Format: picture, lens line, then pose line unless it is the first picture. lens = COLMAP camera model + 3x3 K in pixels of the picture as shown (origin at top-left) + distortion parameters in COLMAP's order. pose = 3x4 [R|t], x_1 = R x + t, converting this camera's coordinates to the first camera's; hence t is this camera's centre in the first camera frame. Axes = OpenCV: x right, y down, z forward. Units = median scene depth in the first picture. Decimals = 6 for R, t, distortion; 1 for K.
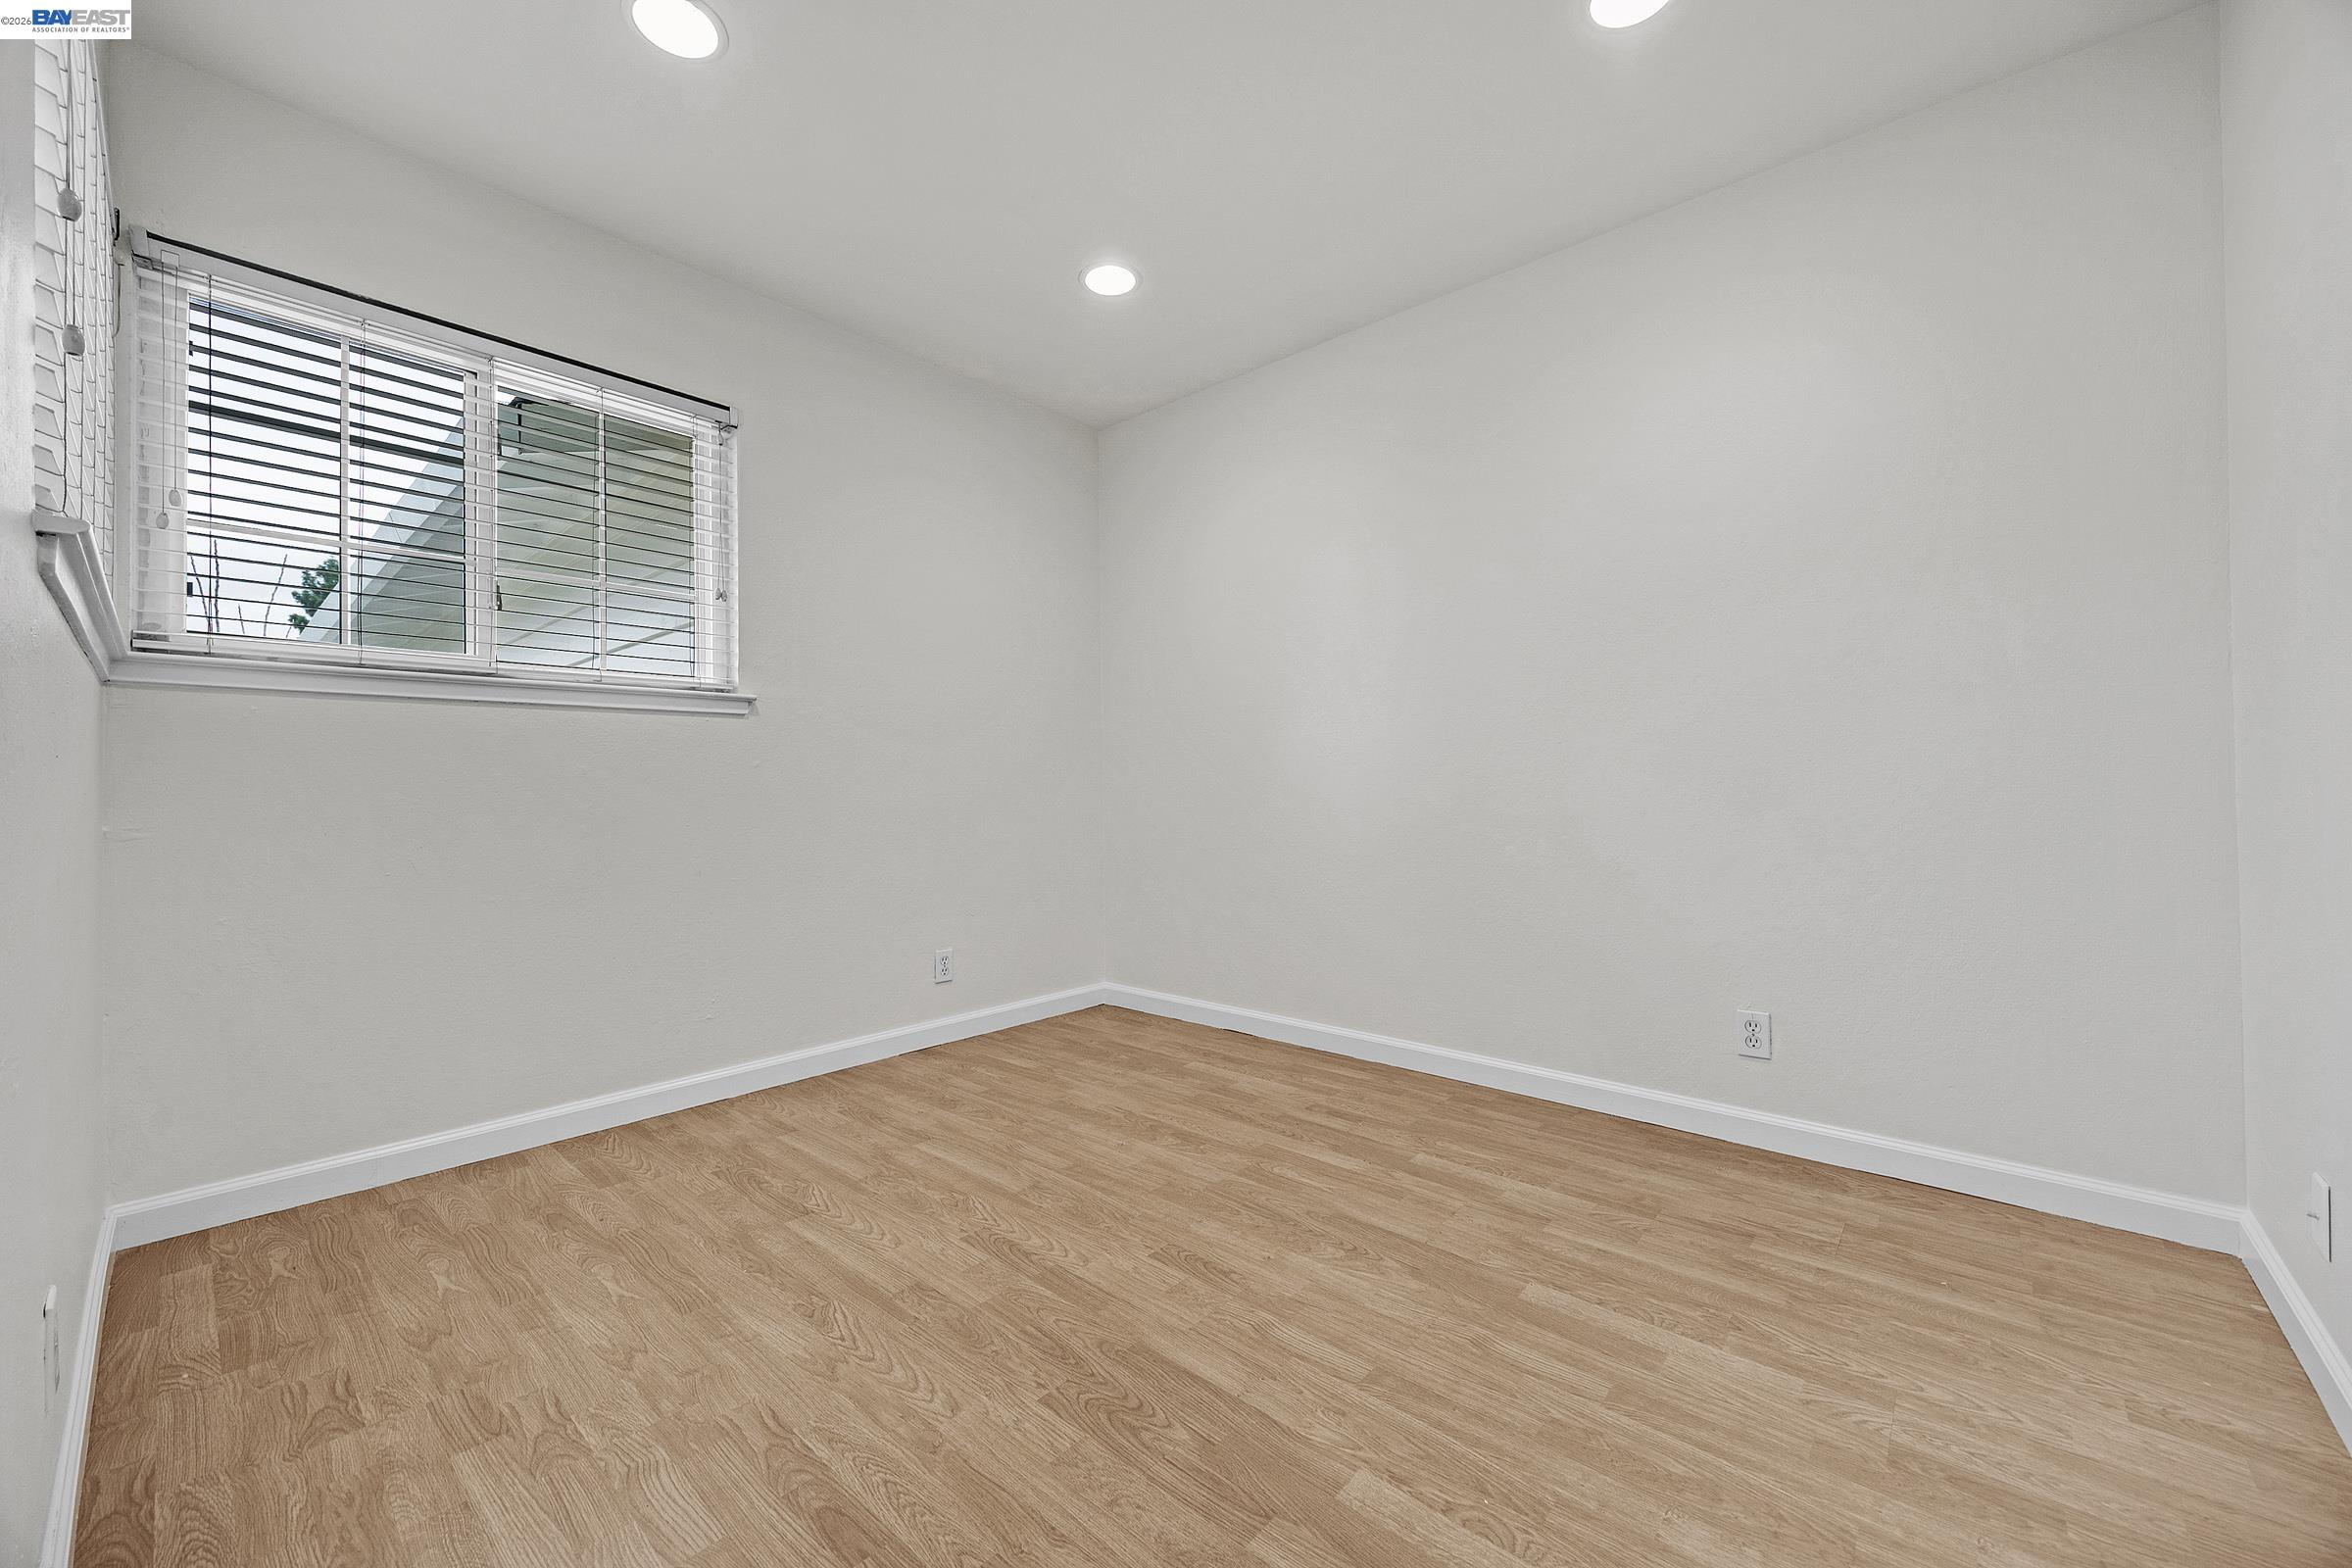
lens RADIAL K [[902.7, 0, 1176.0], [0, 902.7, 784.0], [0, 0, 1]] dist [0.001233, 0.000511]
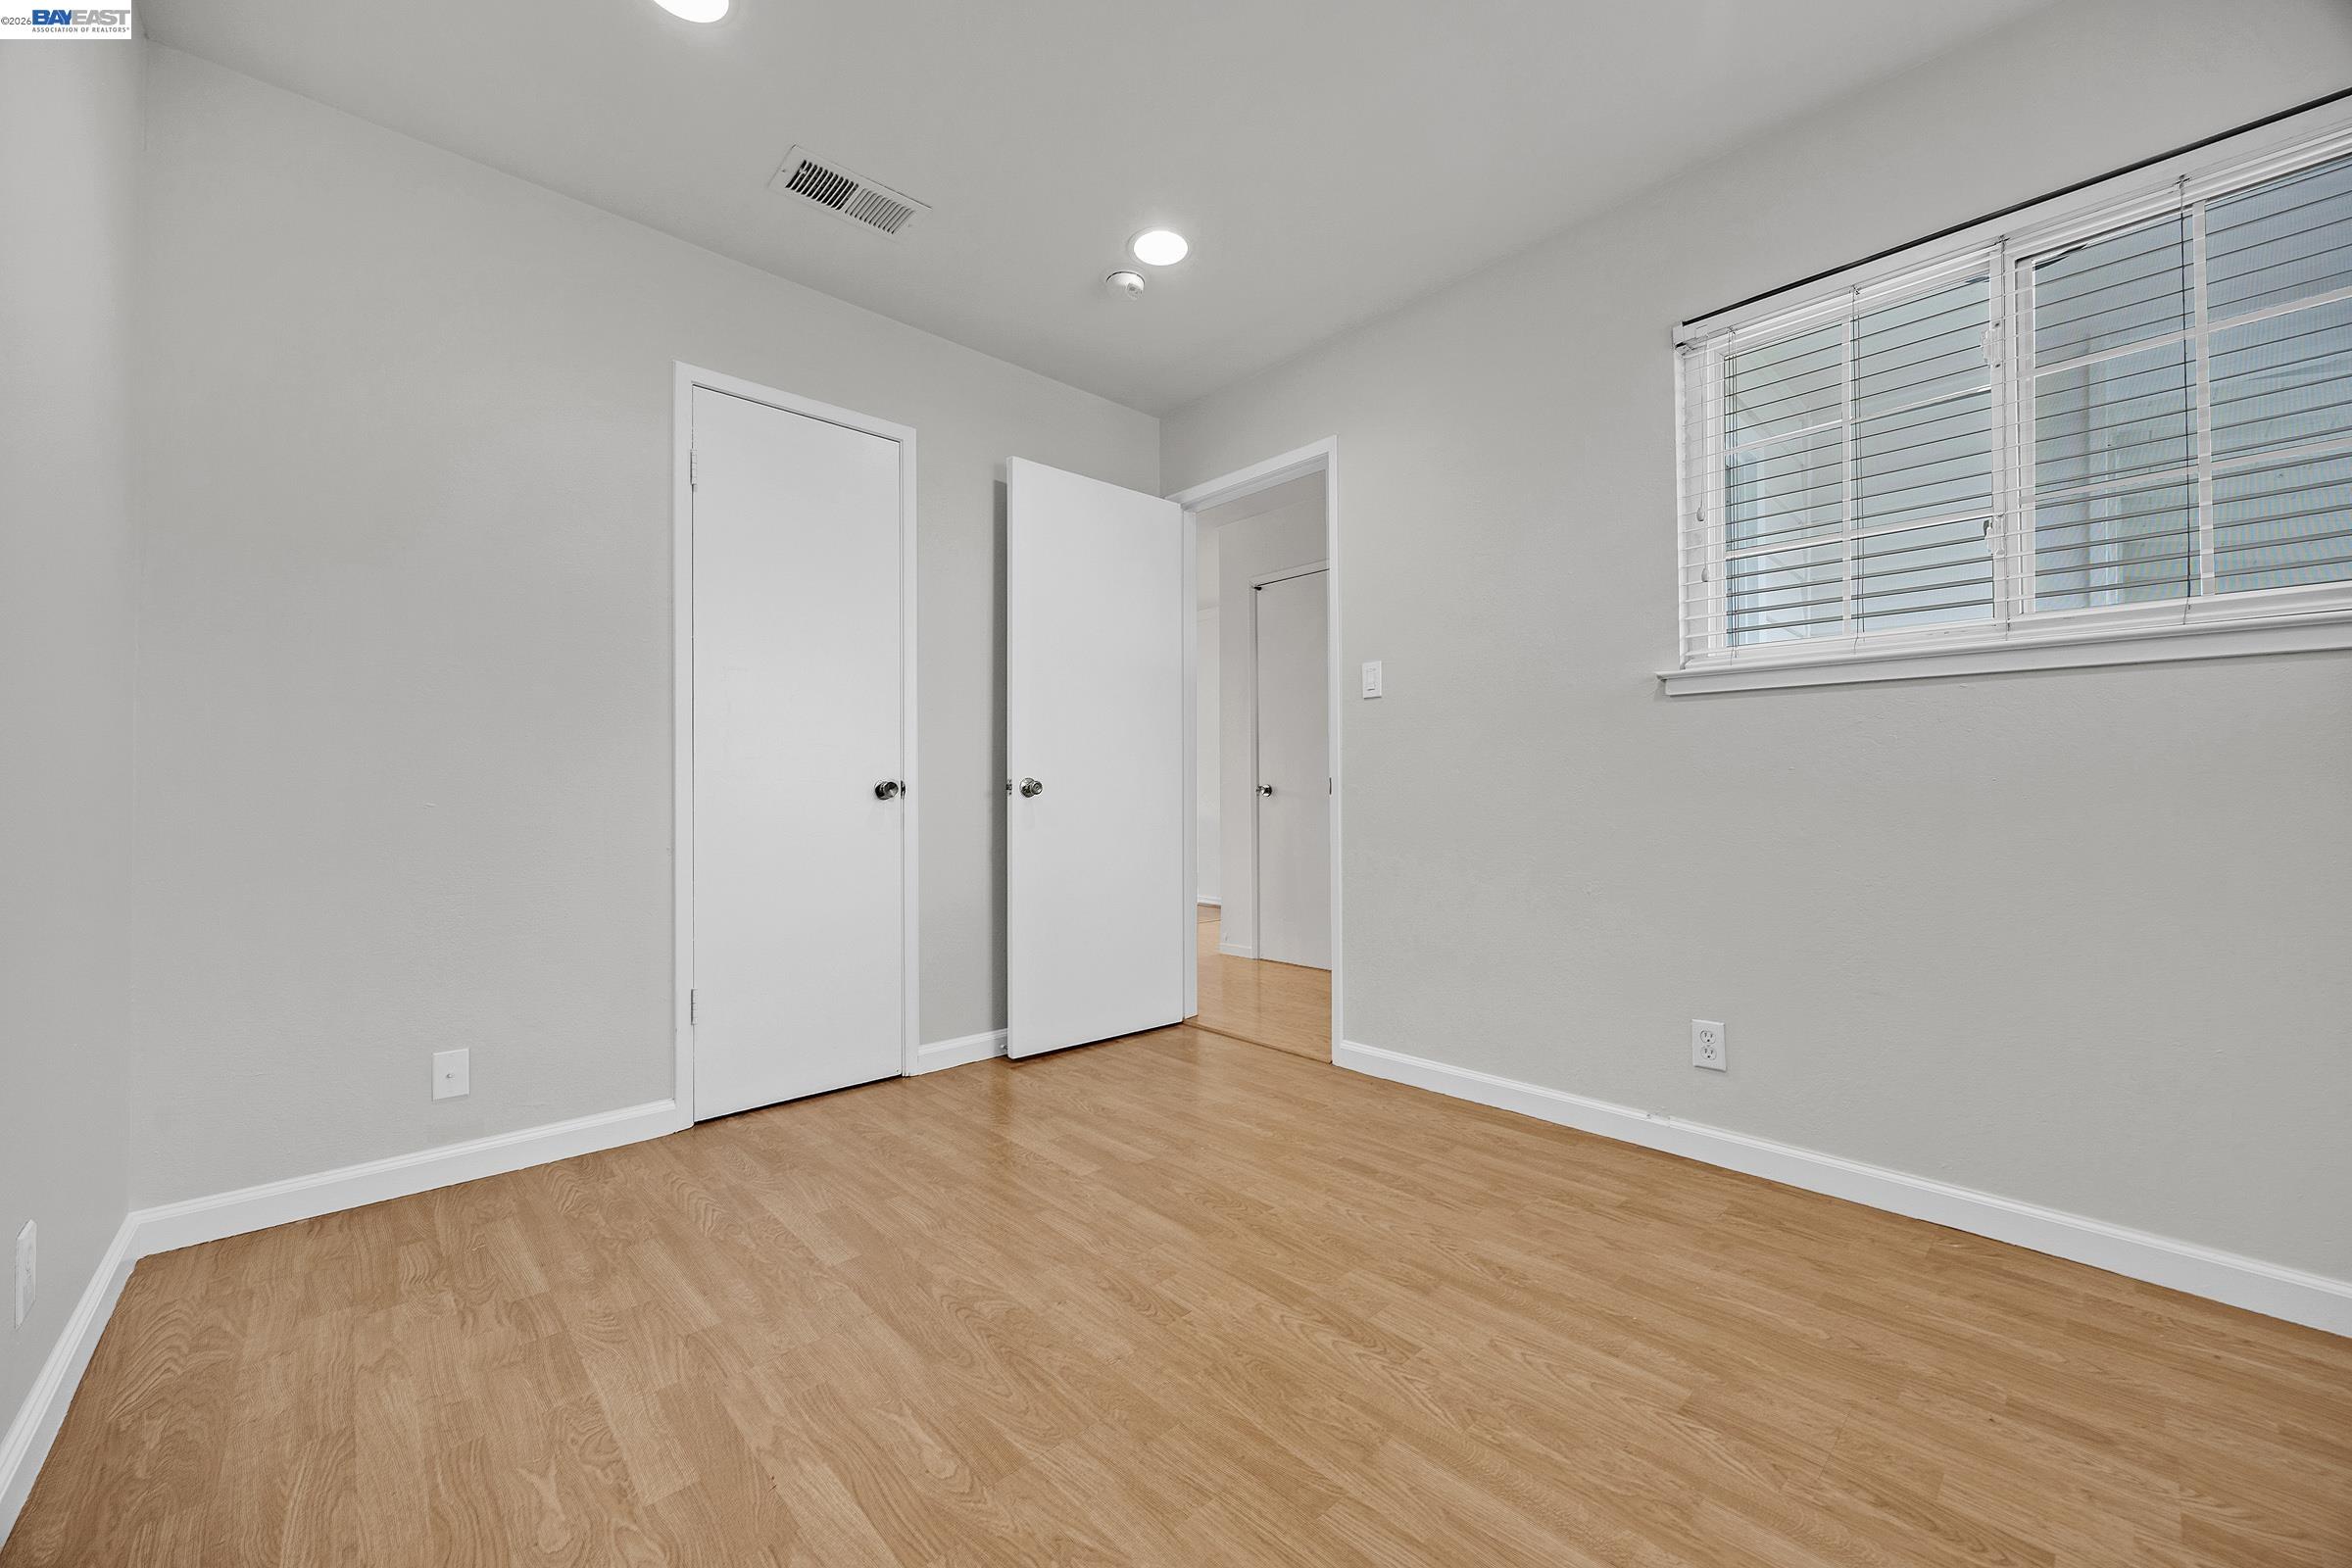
lens RADIAL K [[902.7, 0, 1176.0], [0, 902.7, 784.0], [0, 0, 1]] dist [0.001233, 0.000511]
pose [[-0.995615, 0.013700, 0.092541, -0.108768], [0.012129, 0.999773, -0.017519, 0.013162], [-0.092760, -0.016320, -0.995555, 1.932972]]
